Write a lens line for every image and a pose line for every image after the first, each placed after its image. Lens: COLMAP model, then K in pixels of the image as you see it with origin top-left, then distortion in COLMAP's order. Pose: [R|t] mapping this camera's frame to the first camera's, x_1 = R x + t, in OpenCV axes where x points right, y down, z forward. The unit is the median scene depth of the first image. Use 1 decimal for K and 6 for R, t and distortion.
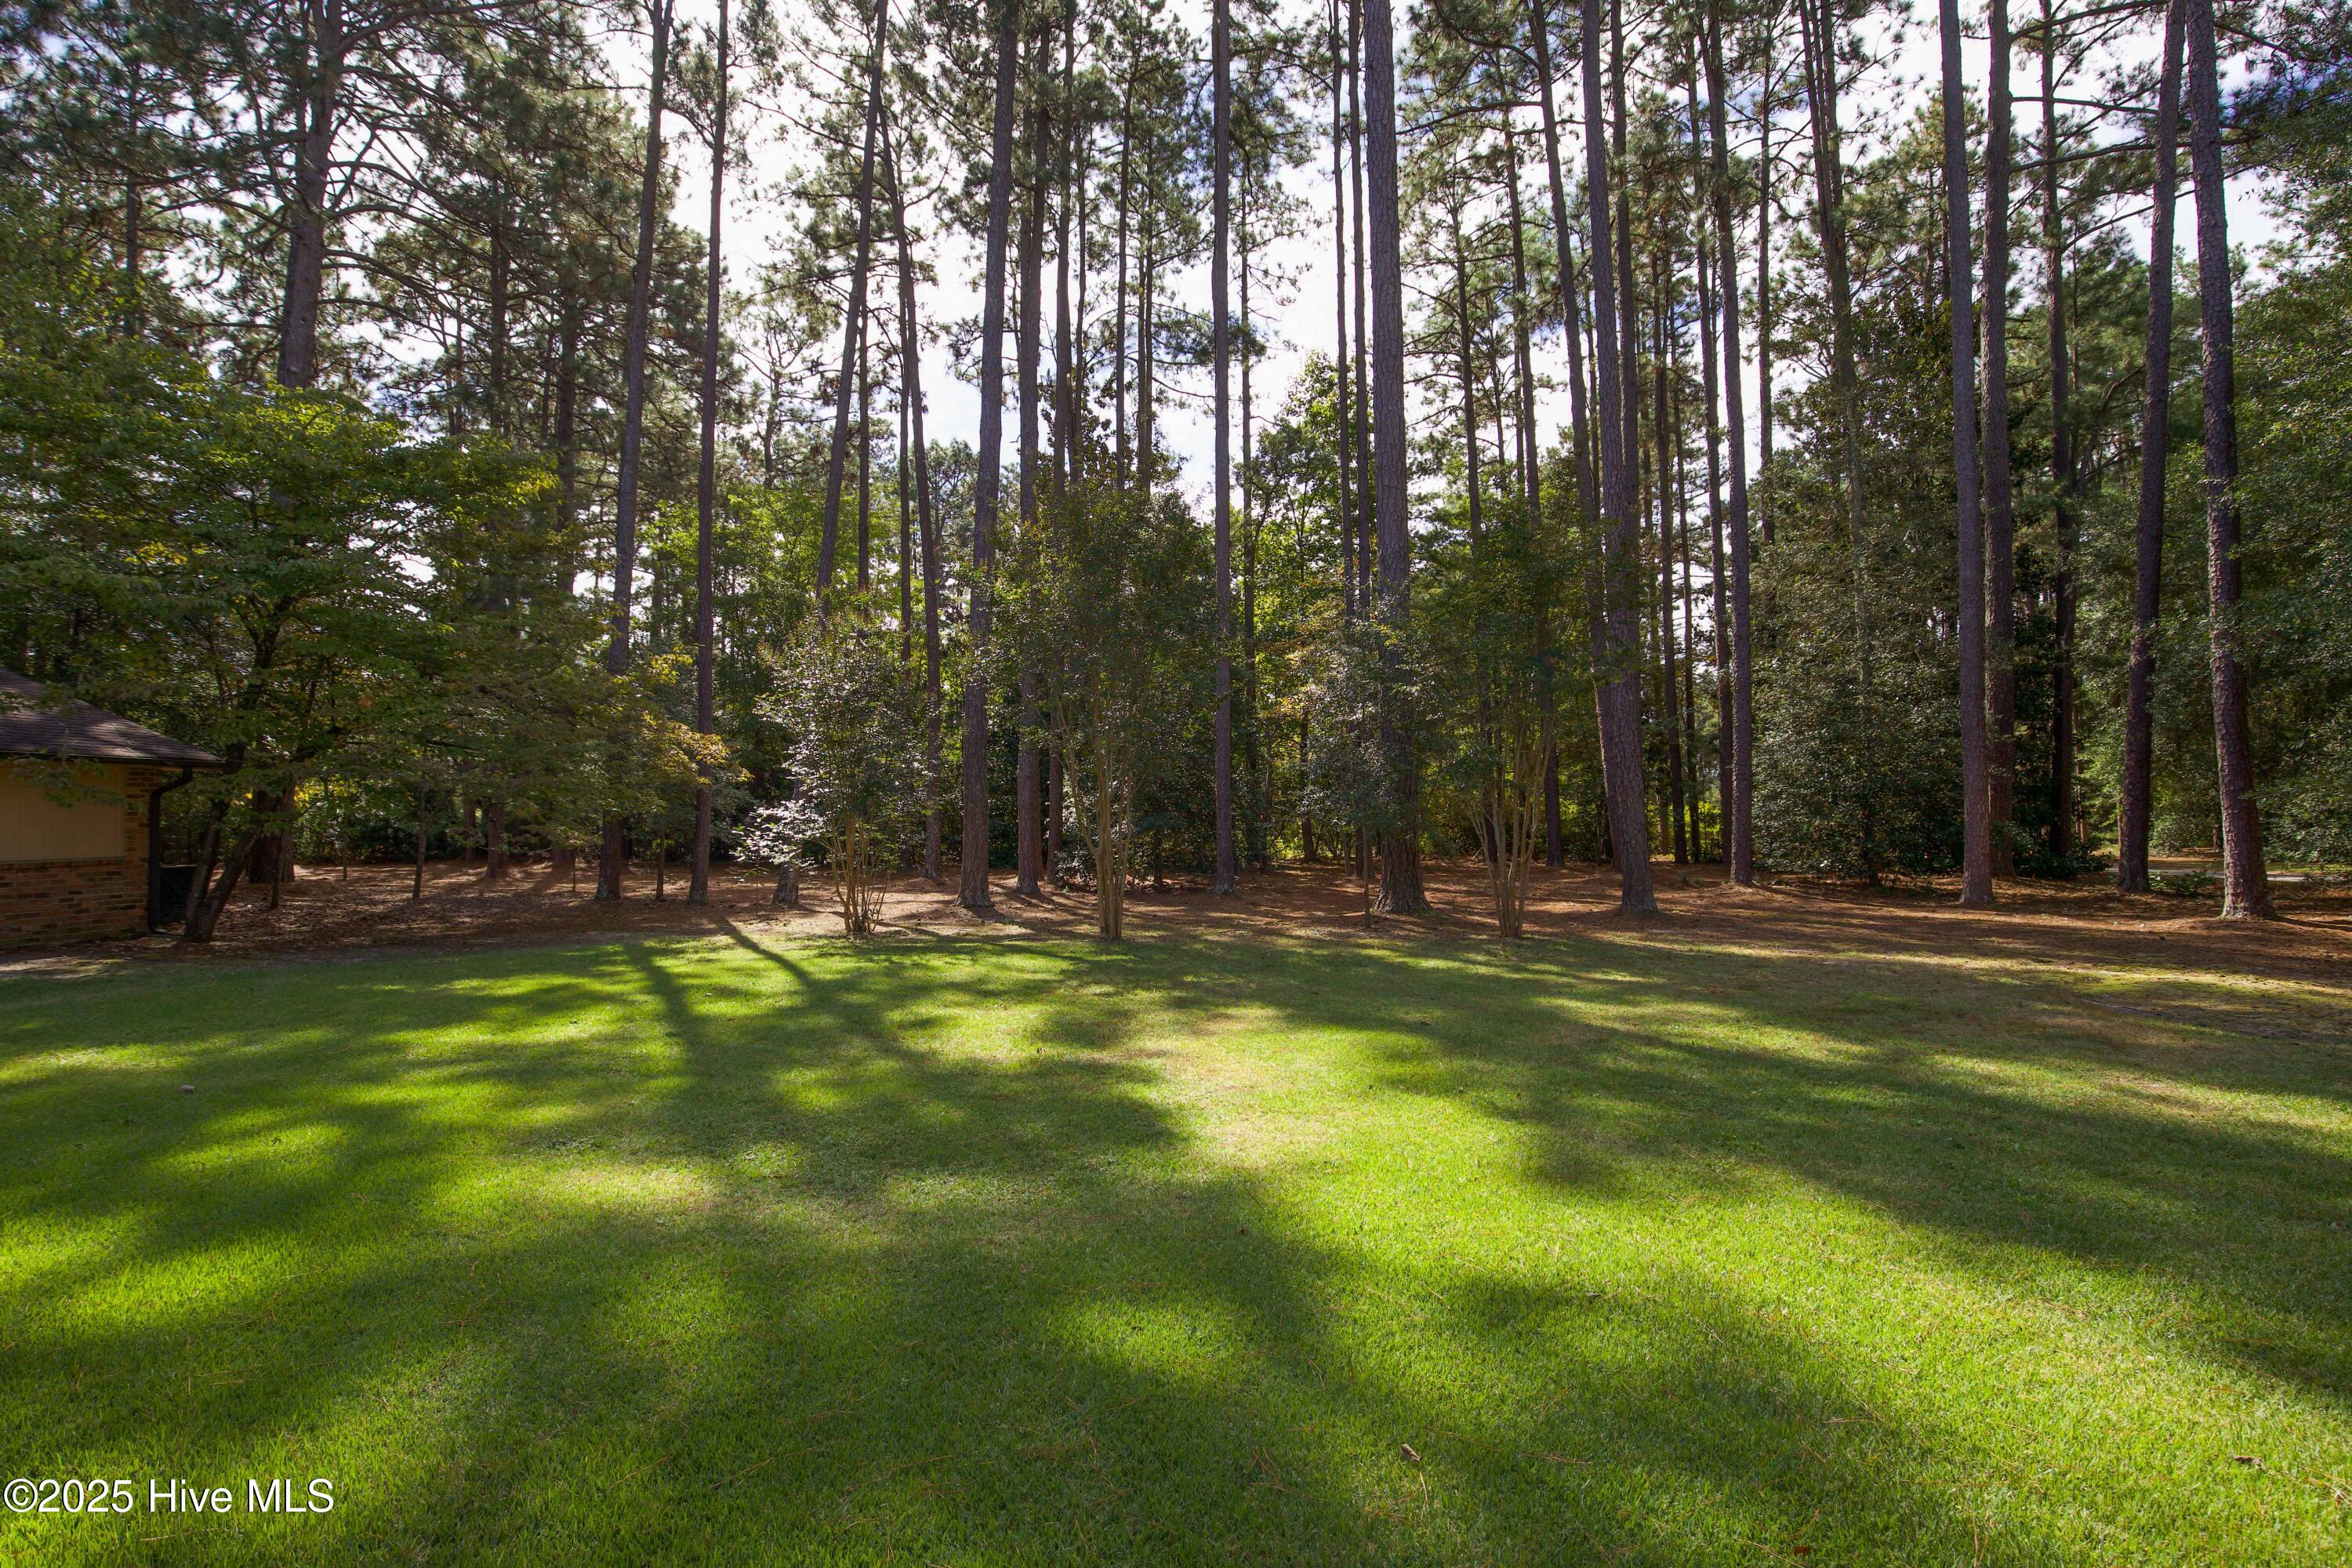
lens RADIAL K [[1157.6, 0, 1148.6], [0, 1157.6, 768.5], [0, 0, 1]] dist [-0.032854, 0.001404]
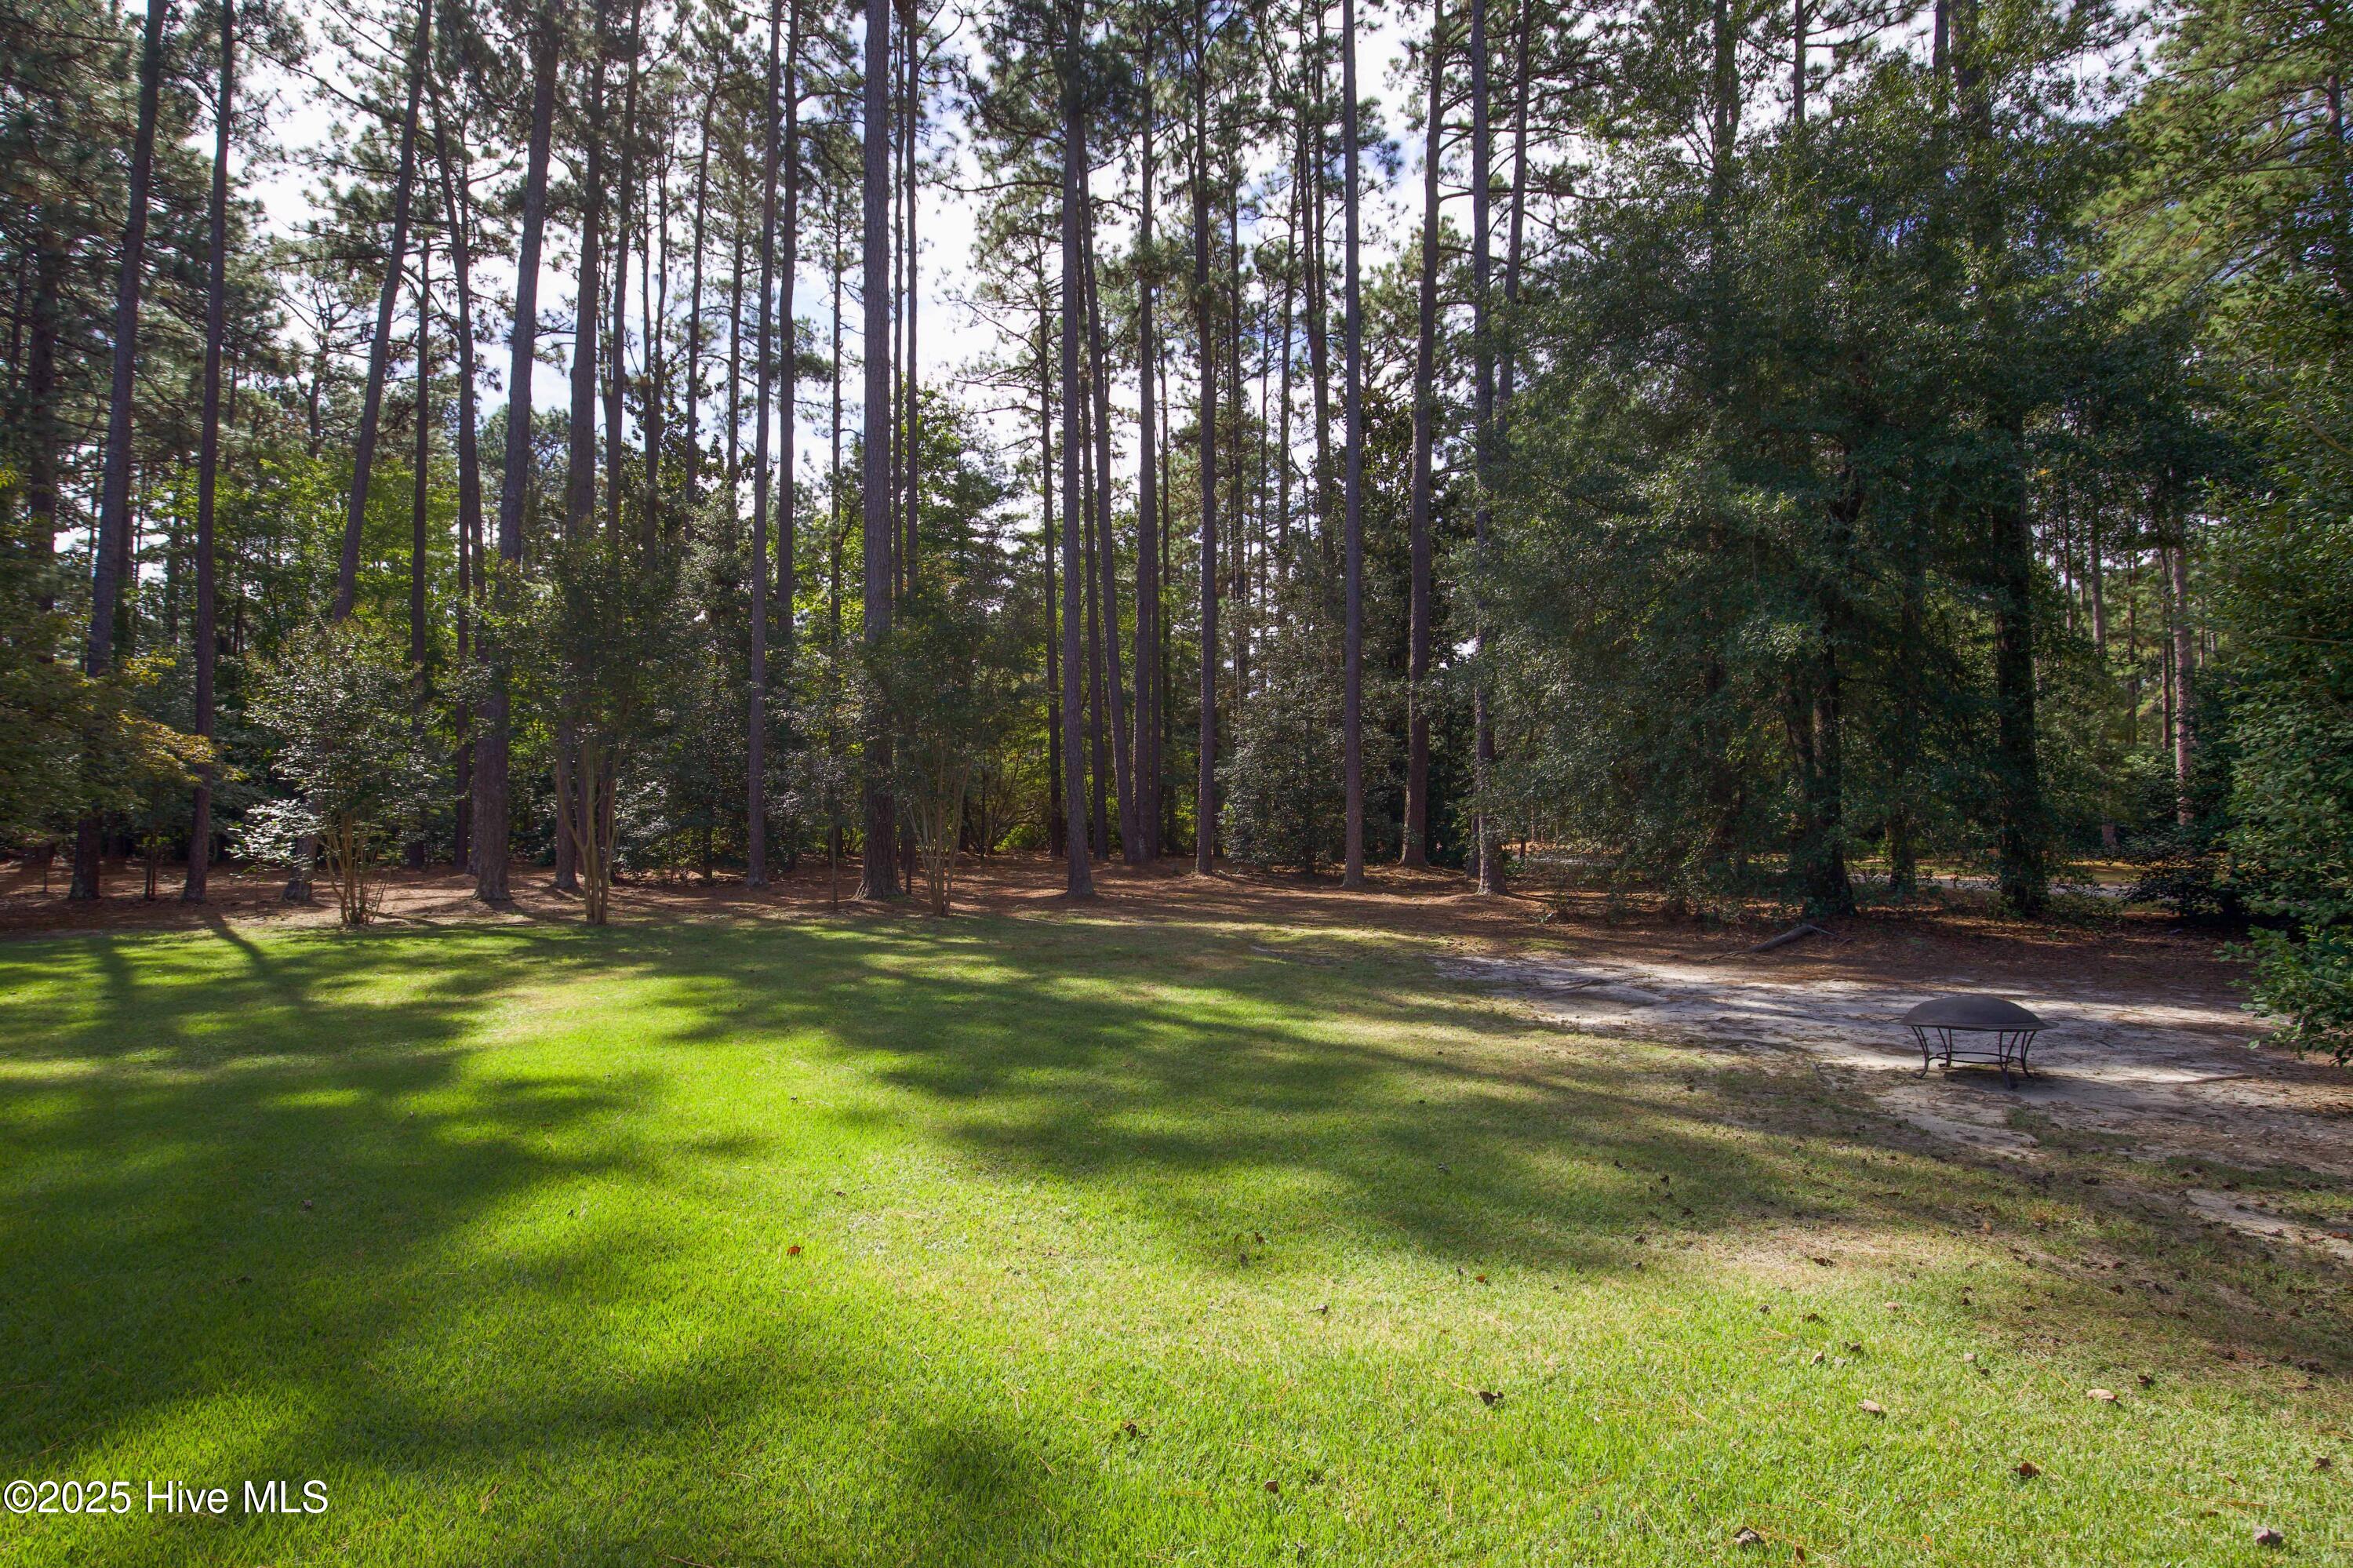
lens RADIAL K [[1169.4, 0, 1164.8], [0, 1169.4, 789.0], [0, 0, 1]] dist [-0.026707, 0.000823]
pose [[0.954910, 0.010804, 0.296699, 0.114843], [-0.017325, 0.999663, 0.019356, -0.013479], [-0.296390, -0.023623, 0.954775, -0.189999]]
